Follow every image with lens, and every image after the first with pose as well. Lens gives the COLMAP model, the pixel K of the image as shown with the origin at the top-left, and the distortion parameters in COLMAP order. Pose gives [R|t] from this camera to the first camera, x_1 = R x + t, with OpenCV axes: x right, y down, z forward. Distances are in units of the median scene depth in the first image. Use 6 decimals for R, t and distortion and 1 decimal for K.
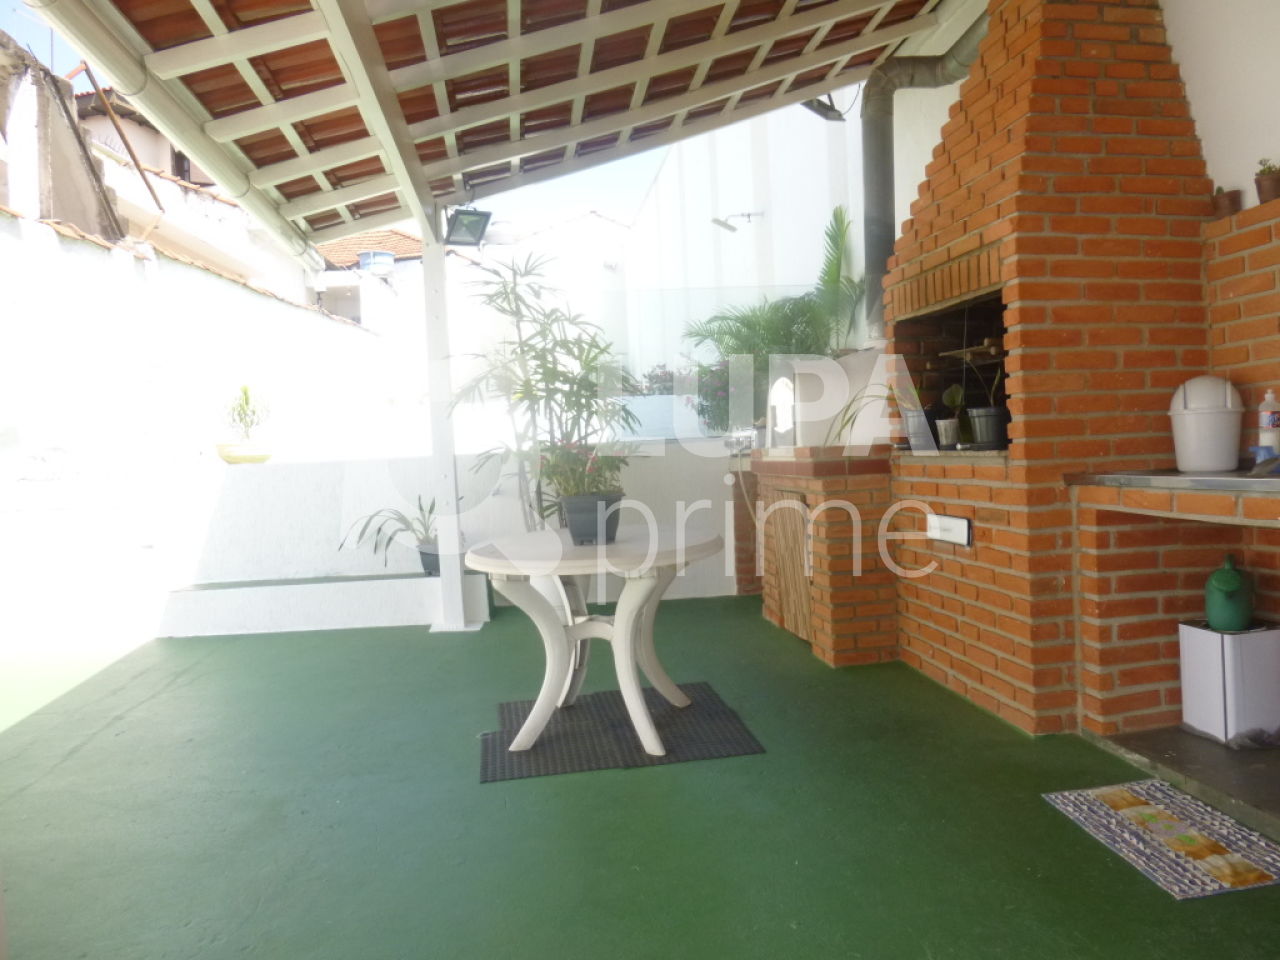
lens RADIAL K [[1030.3, 0, 640.0], [0, 1030.3, 480.0], [0, 0, 1]] dist [-0.005390, -0.003143]
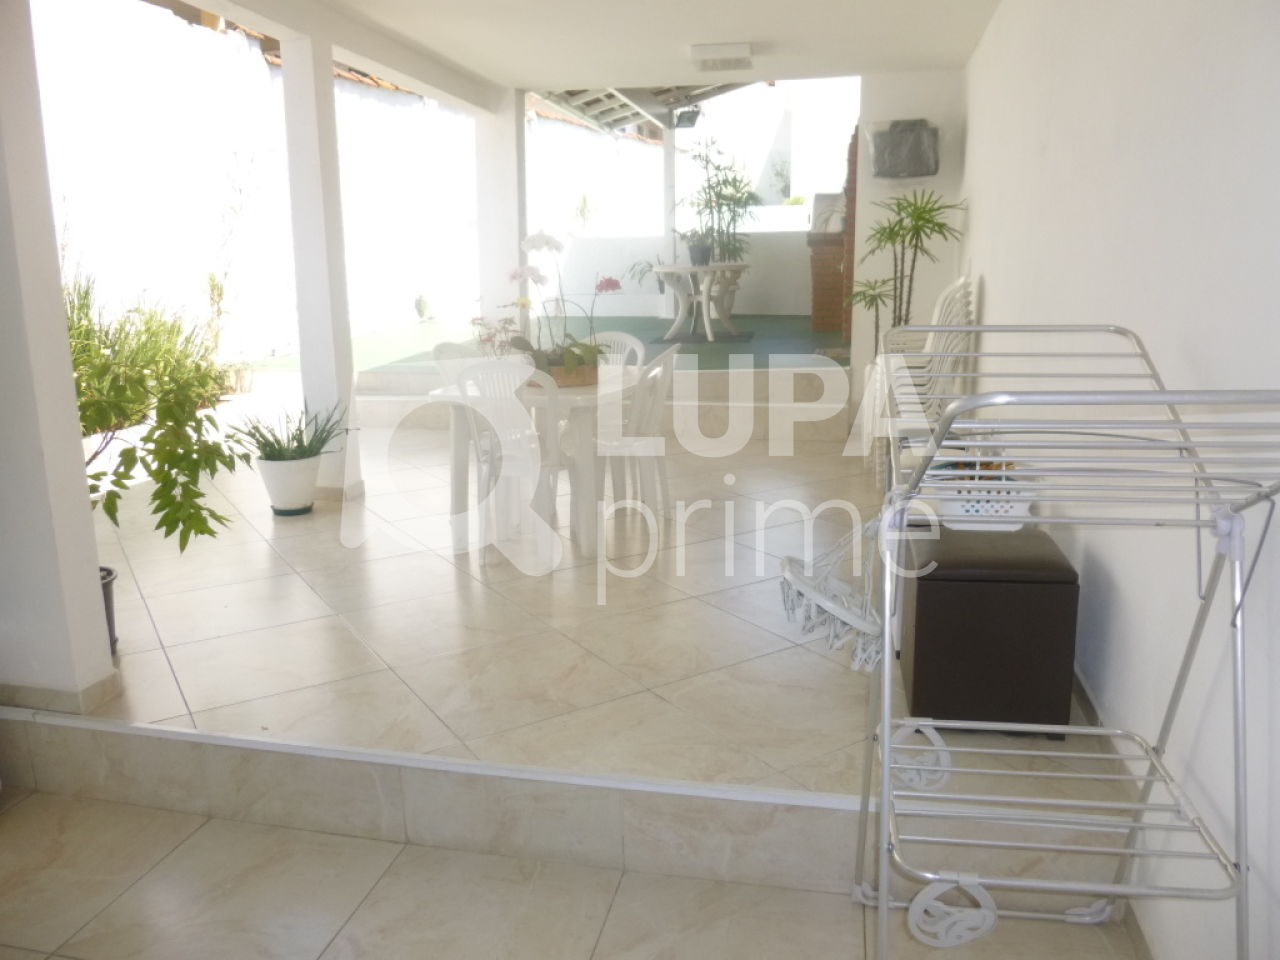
lens RADIAL K [[1030.3, 0, 640.0], [0, 1030.3, 480.0], [0, 0, 1]] dist [-0.005390, -0.003143]
pose [[0.950209, 0.102607, -0.294235, 0.420155], [-0.048268, 0.981302, 0.186325, 0.078246], [0.307852, -0.162846, 0.937395, -1.060515]]
